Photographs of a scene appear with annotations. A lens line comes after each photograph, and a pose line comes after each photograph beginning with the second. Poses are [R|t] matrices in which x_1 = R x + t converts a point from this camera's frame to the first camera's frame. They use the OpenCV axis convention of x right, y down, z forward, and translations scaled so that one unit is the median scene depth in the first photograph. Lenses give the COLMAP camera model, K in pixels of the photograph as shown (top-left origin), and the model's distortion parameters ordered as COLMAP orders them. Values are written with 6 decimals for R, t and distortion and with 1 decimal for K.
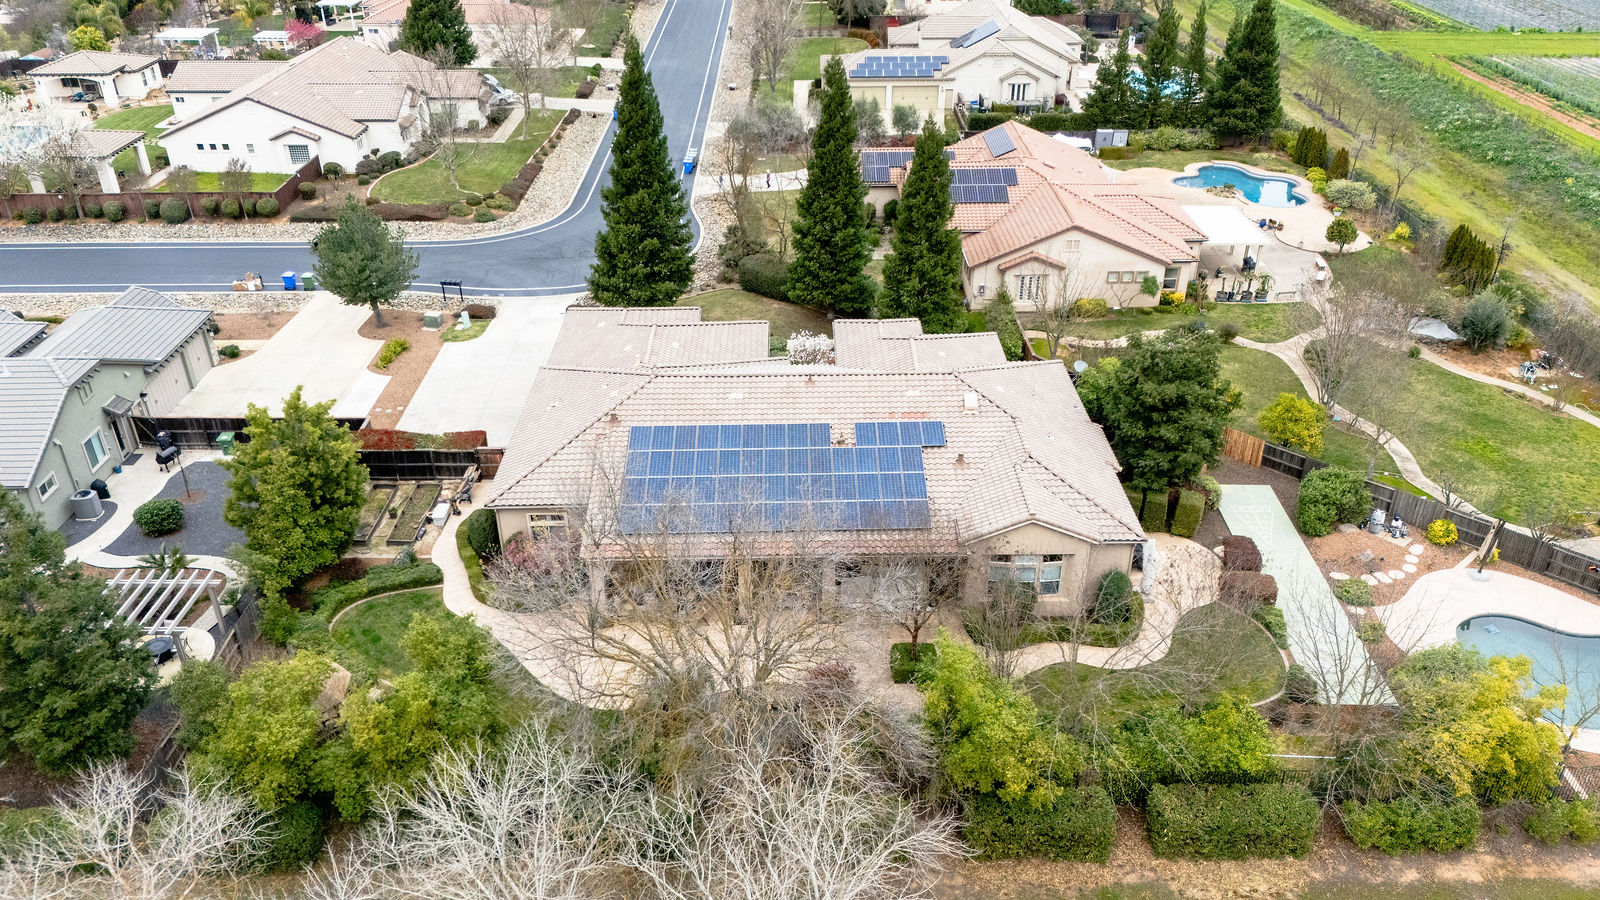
lens RADIAL K [[1178.6, 0, 804.3], [0, 1178.6, 451.8], [0, 0, 1]] dist [0.068896, -0.075318]
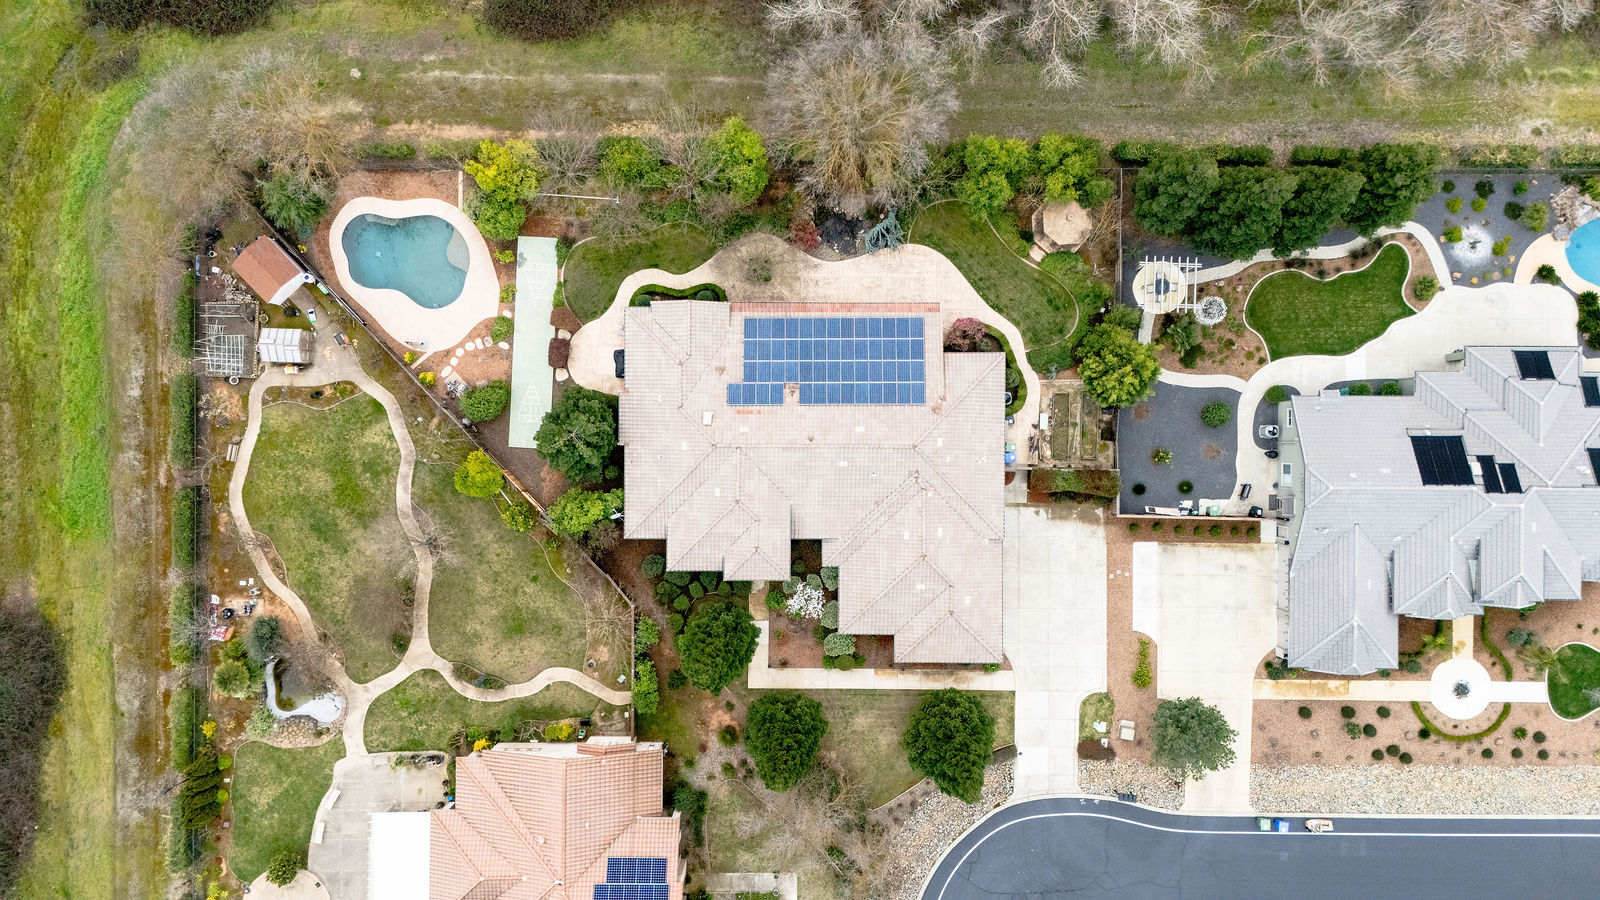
lens RADIAL K [[1178.6, 0, 803.4], [0, 1178.6, 456.2], [0, 0, 1]] dist [0.068896, -0.075318]
pose [[-0.999820, -0.018941, 0.000560, 0.013916], [0.010207, -0.513426, 0.858073, -1.414892], [-0.015965, 0.857925, 0.513528, 0.250855]]
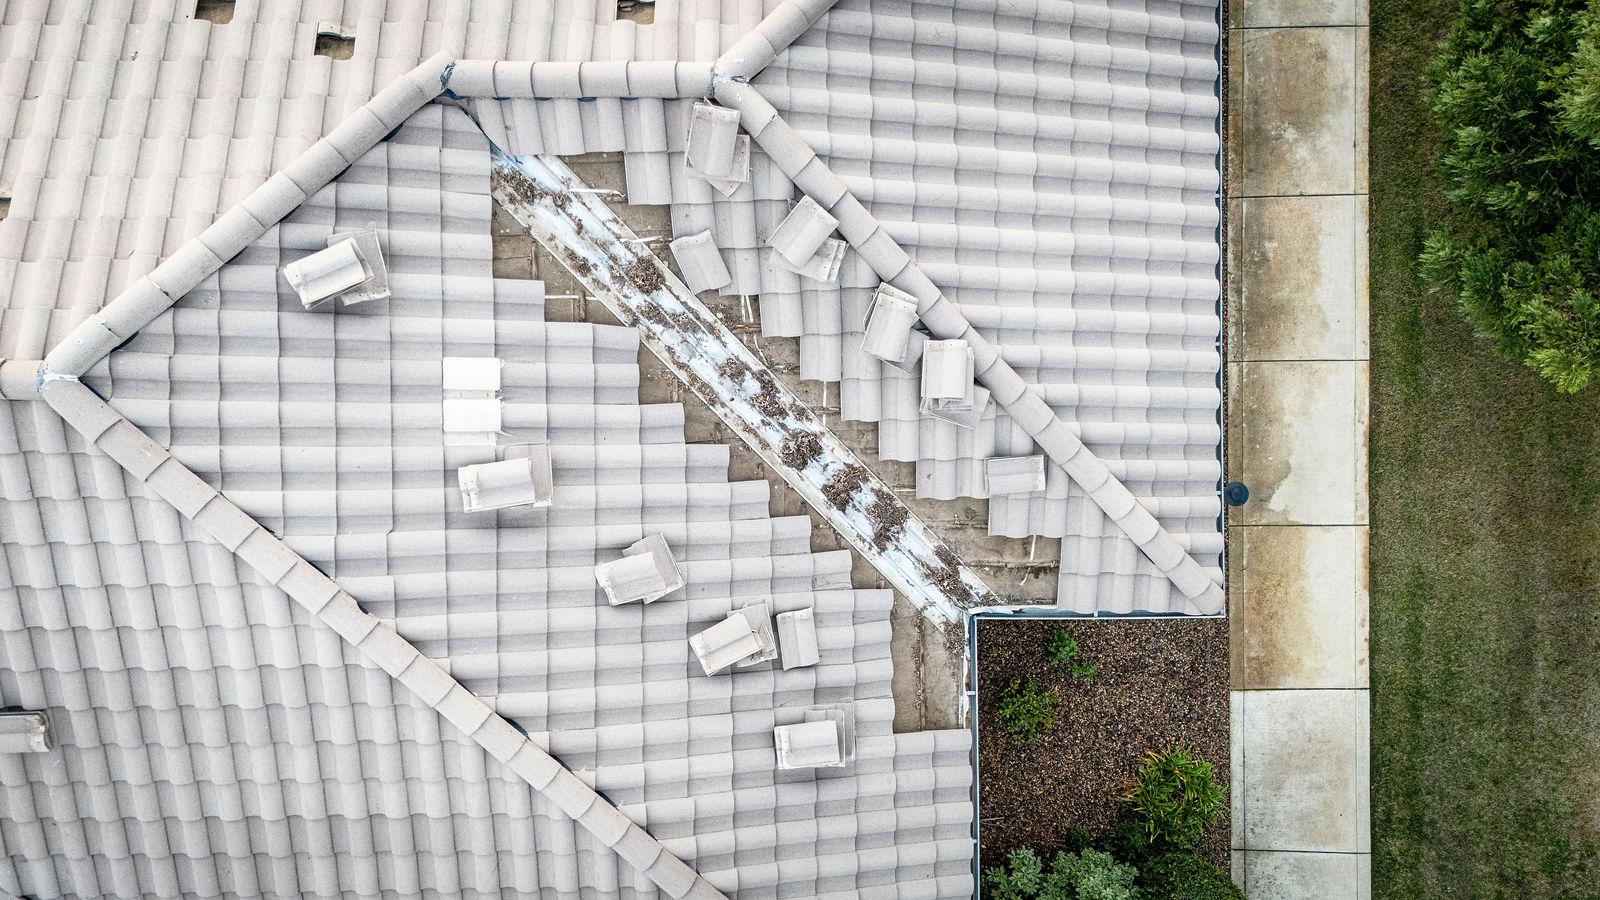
lens RADIAL K [[1178.6, 0, 806.8], [0, 1178.6, 448.1], [0, 0, 1]] dist [0.068896, -0.075318]
pose [[-0.001318, 0.999967, 0.008040, -0.142724], [-0.492682, -0.007646, 0.870176, -0.289774], [0.870208, -0.002814, 0.492676, 1.183010]]
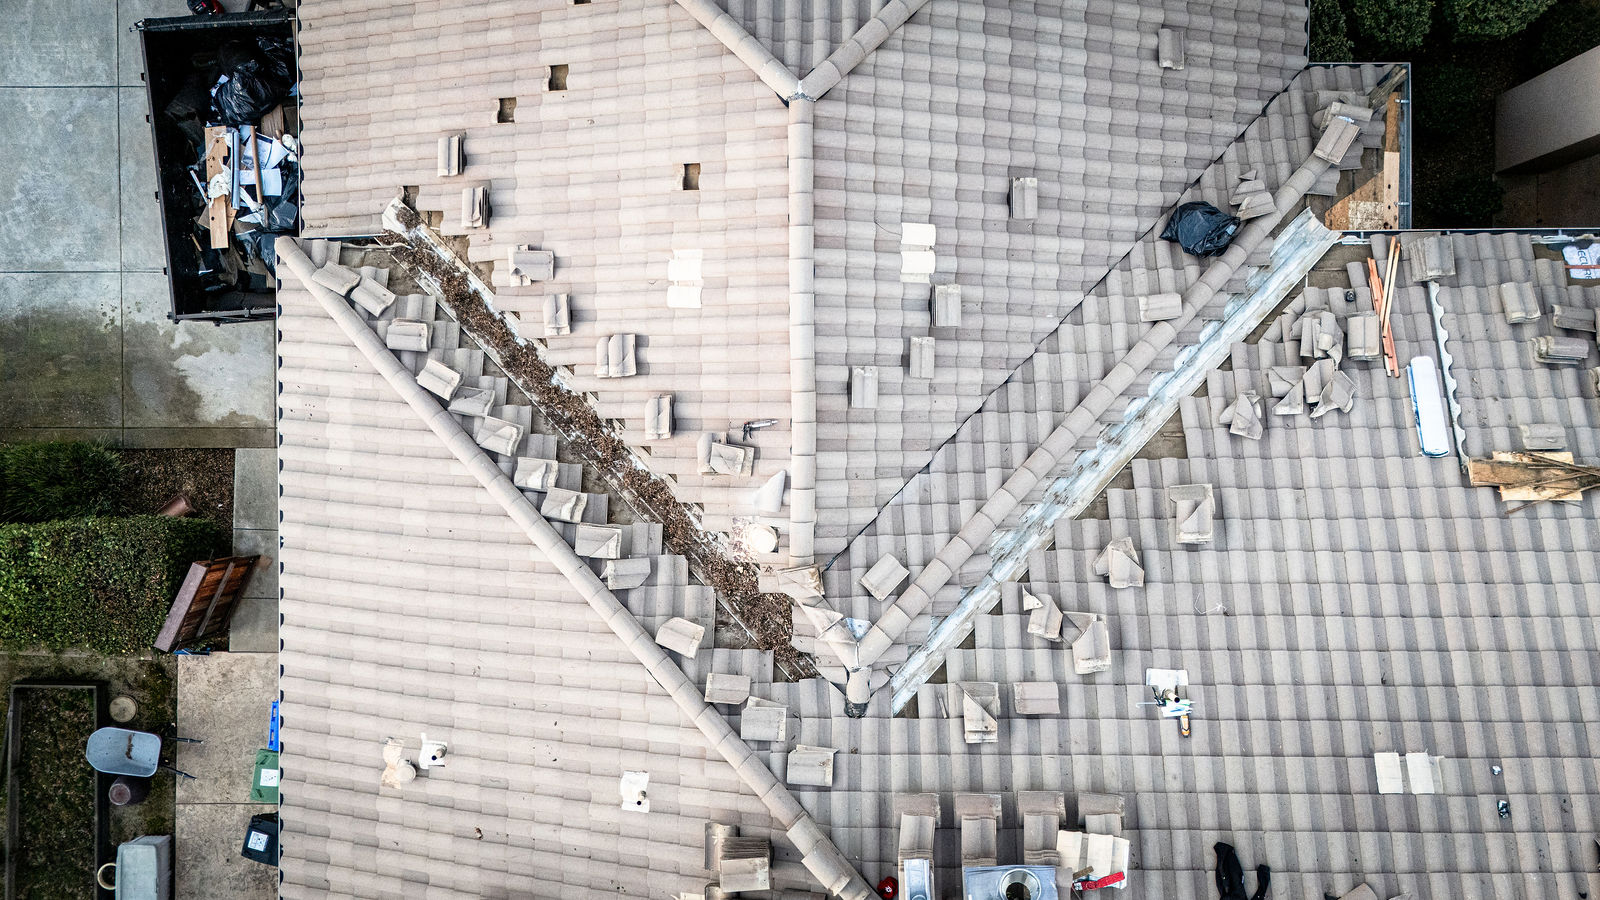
lens RADIAL K [[1178.6, 0, 800.3], [0, 1178.6, 448.7], [0, 0, 1]] dist [0.068896, -0.075318]
pose [[0.999790, 0.012805, -0.015977, -0.144953], [0.007710, 0.487405, 0.873142, -0.285801], [0.018967, -0.873082, 0.487204, 1.011321]]
